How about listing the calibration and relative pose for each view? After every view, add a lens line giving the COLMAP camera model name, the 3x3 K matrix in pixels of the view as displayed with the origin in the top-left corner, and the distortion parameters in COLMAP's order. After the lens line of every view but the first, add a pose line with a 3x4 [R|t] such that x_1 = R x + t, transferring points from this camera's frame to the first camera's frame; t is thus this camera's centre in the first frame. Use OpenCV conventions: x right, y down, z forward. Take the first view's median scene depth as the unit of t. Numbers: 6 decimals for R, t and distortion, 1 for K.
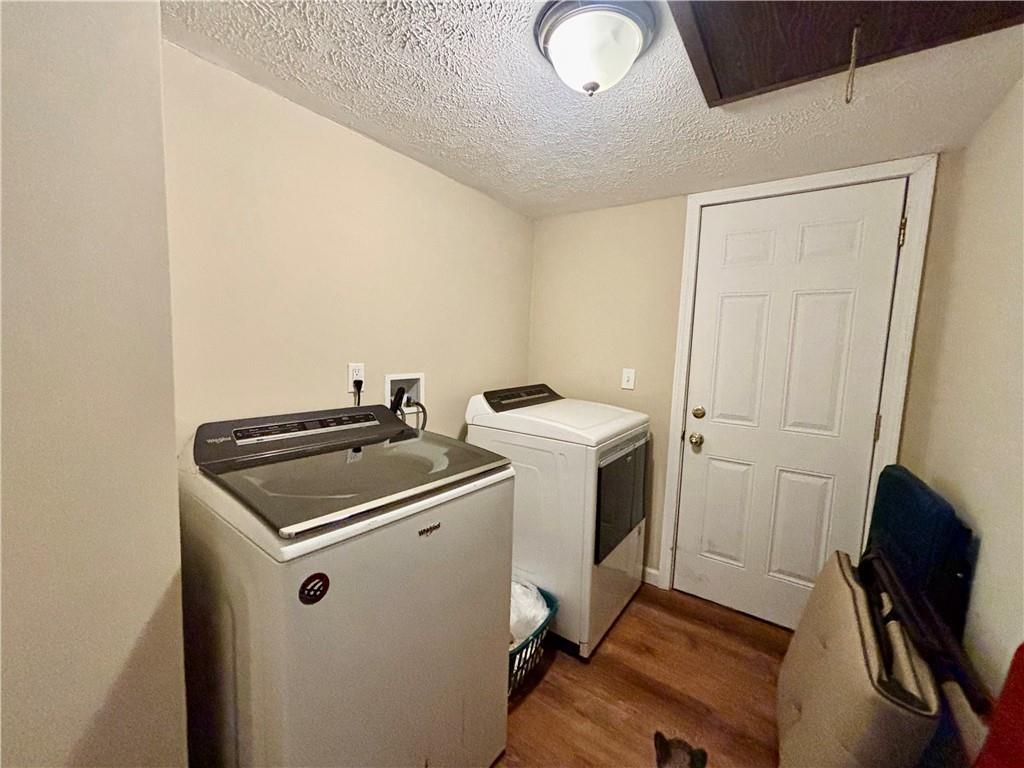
lens RADIAL K [[414.5, 0, 513.1], [0, 414.5, 387.1], [0, 0, 1]] dist [0.001192, -0.000845]
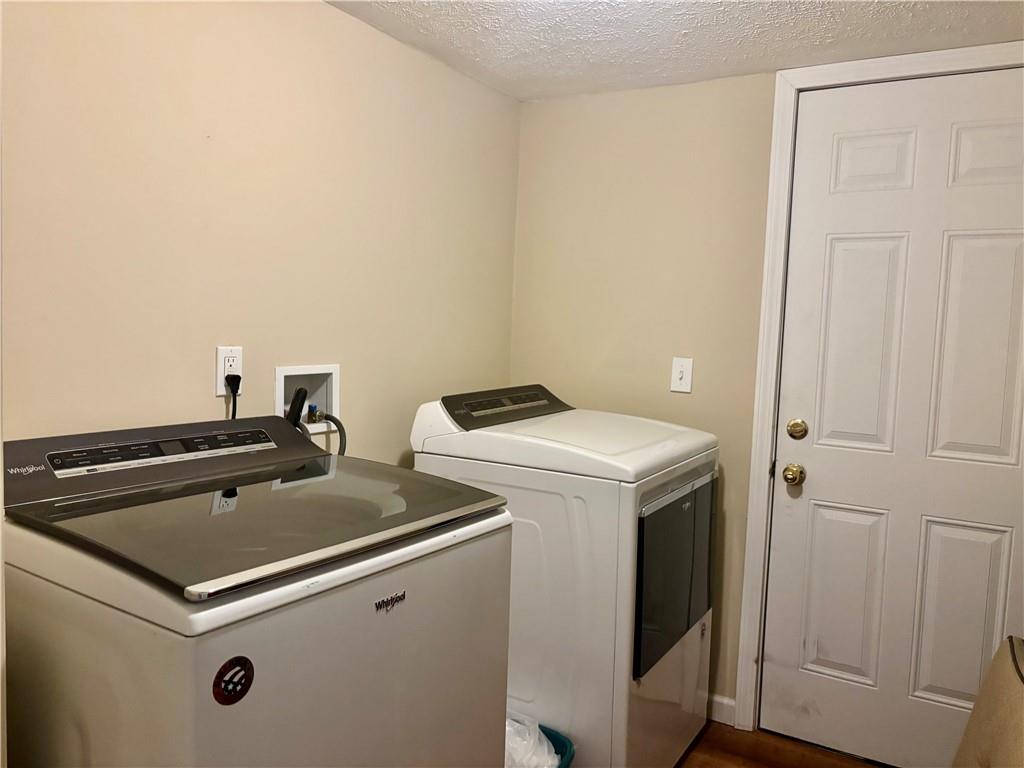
lens RADIAL K [[776.4, 0, 514.5], [0, 776.4, 385.7], [0, 0, 1]] dist [0.038258, -0.048366]
pose [[0.997233, -0.003574, 0.074252, -0.053401], [0.004945, 0.999821, -0.018287, 0.018619], [-0.074174, 0.018604, 0.997072, -0.116941]]
